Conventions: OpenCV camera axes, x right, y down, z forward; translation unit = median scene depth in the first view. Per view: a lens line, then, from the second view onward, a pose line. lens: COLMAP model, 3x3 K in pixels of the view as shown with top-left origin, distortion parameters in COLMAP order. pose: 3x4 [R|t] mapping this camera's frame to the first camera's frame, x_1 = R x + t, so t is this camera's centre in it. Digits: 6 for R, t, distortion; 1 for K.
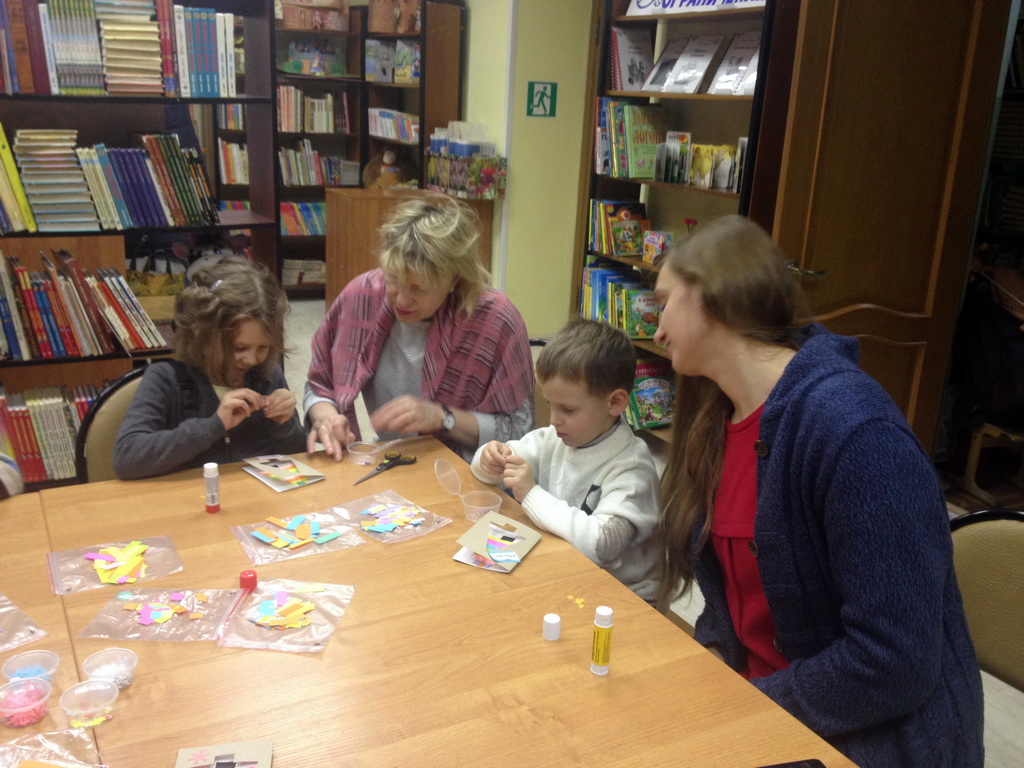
lens RADIAL K [[984.0, 0, 516.6], [0, 984.0, 377.5], [0, 0, 1]] dist [0.025735, 0.000000]
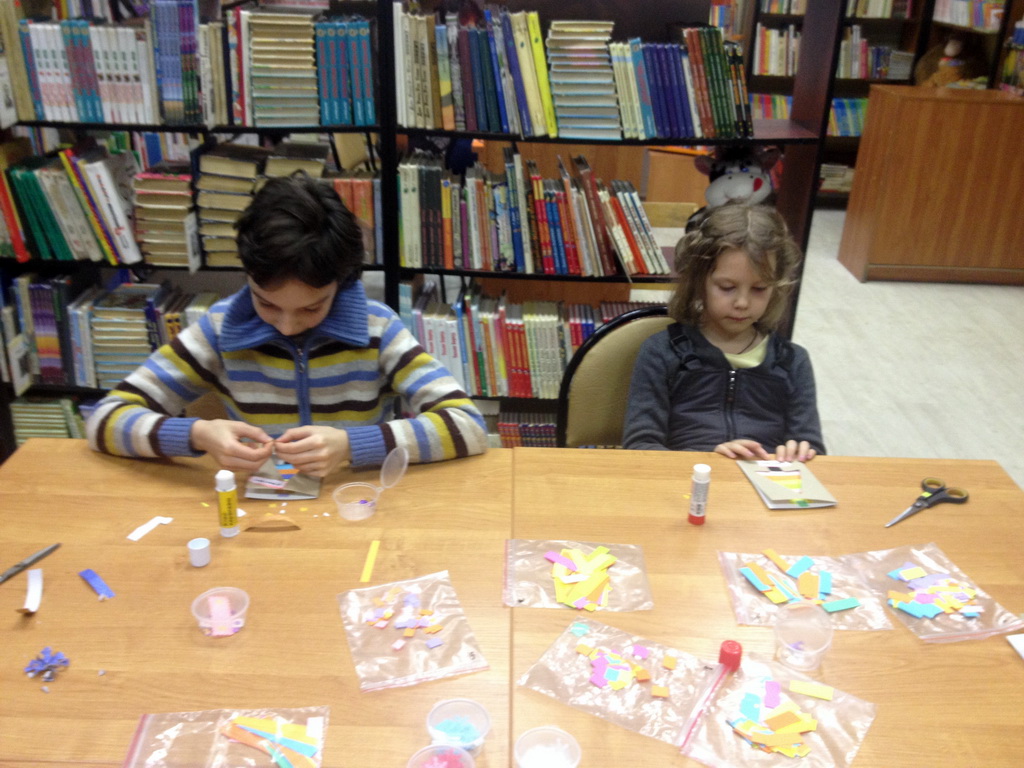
lens RADIAL K [[984.0, 0, 514.6], [0, 984.0, 389.7], [0, 0, 1]] dist [0.025735, 0.000000]
pose [[0.875243, 0.186007, -0.446487, -0.067197], [-0.130190, 0.979628, 0.152903, -0.050347], [0.465832, -0.075700, 0.881629, 0.157104]]
